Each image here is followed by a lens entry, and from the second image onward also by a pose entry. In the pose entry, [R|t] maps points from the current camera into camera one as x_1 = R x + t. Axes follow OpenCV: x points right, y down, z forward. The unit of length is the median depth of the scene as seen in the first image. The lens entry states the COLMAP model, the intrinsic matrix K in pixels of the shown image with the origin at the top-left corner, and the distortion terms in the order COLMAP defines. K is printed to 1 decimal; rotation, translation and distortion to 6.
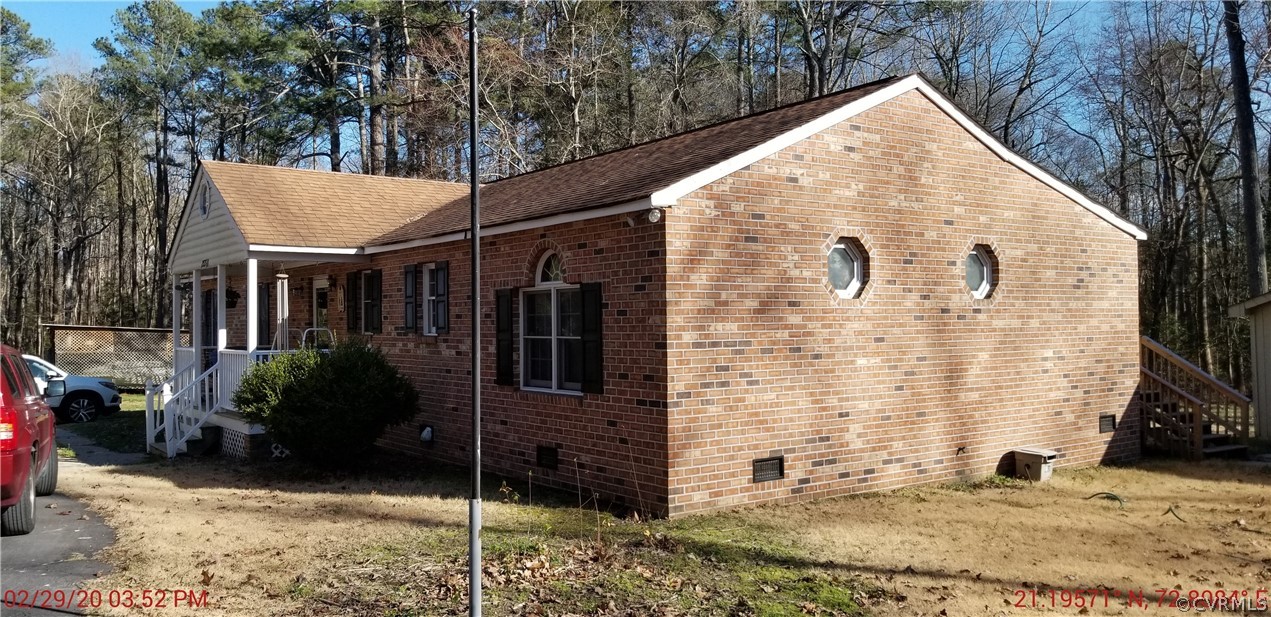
lens RADIAL K [[992.6, 0, 592.7], [0, 992.6, 280.0], [0, 0, 1]] dist [-0.000369, -0.006003]
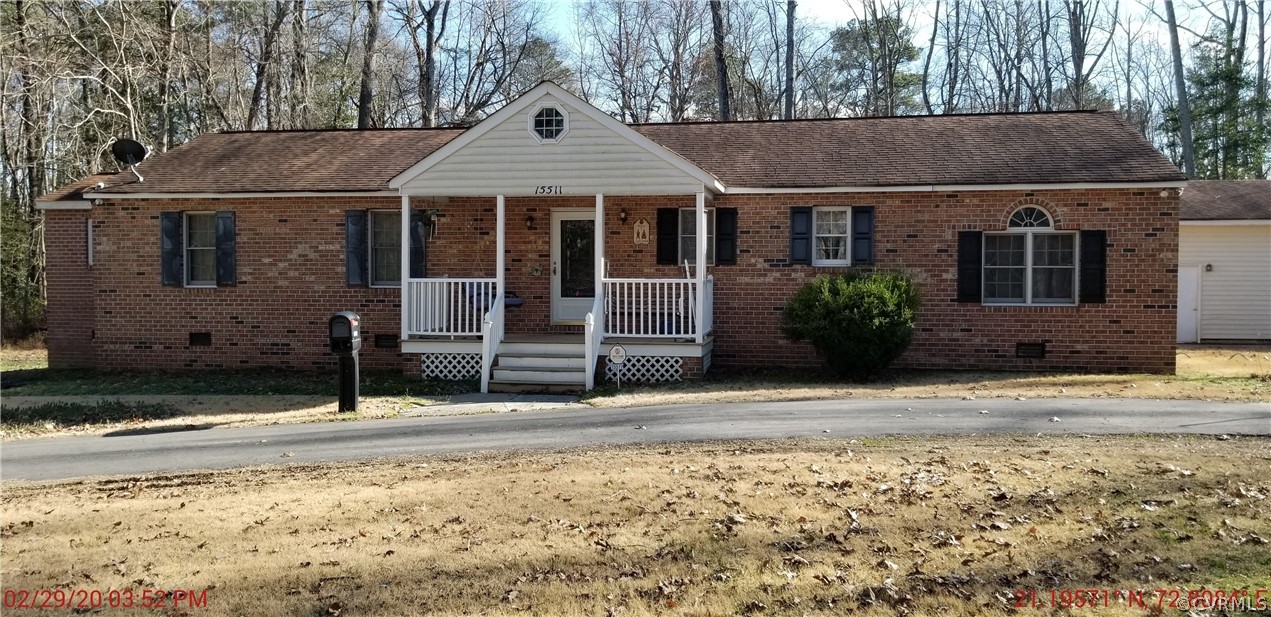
lens RADIAL K [[971.6, 0, 639.3], [0, 971.6, 305.1], [0, 0, 1]] dist [0.081016, -0.163199]
pose [[0.693813, -0.015574, 0.719987, -1.141769], [-0.038584, 0.997526, 0.058759, 0.040902], [-0.719121, -0.068547, 0.691496, 0.339245]]
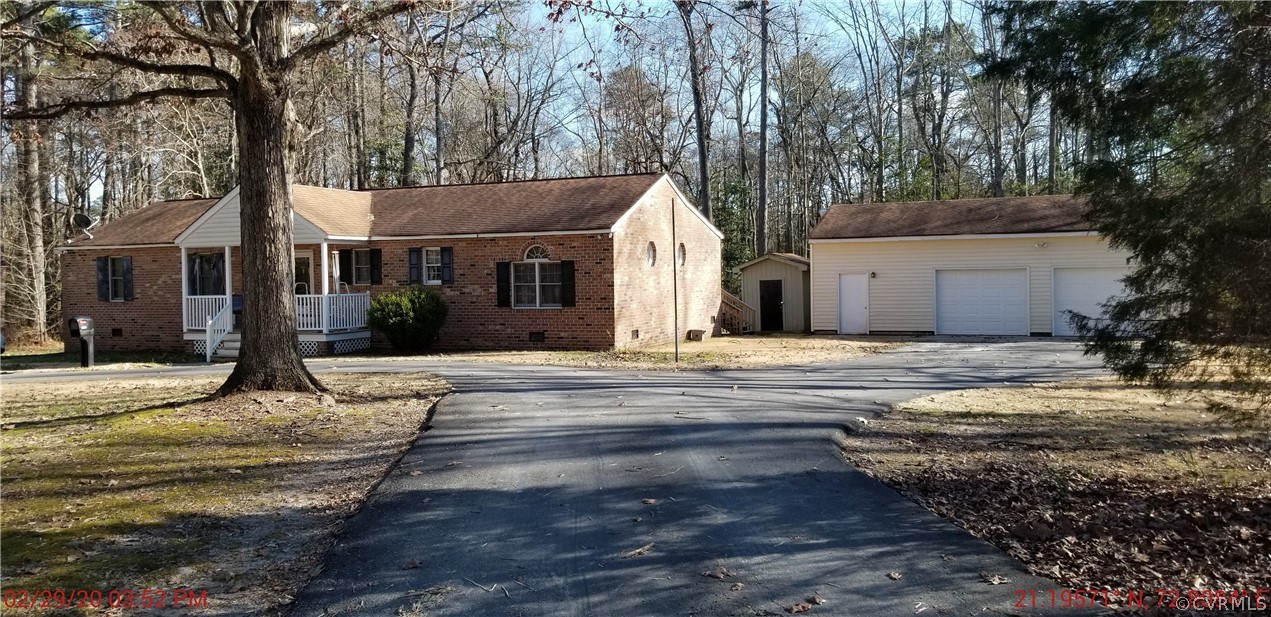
lens RADIAL K [[971.6, 0, 639.3], [0, 971.6, 305.1], [0, 0, 1]] dist [0.081016, -0.163199]
pose [[0.838410, -0.024265, 0.544500, -0.828073], [-0.014025, 0.997717, 0.066059, -0.033960], [-0.544860, -0.063021, 0.836155, -0.765840]]
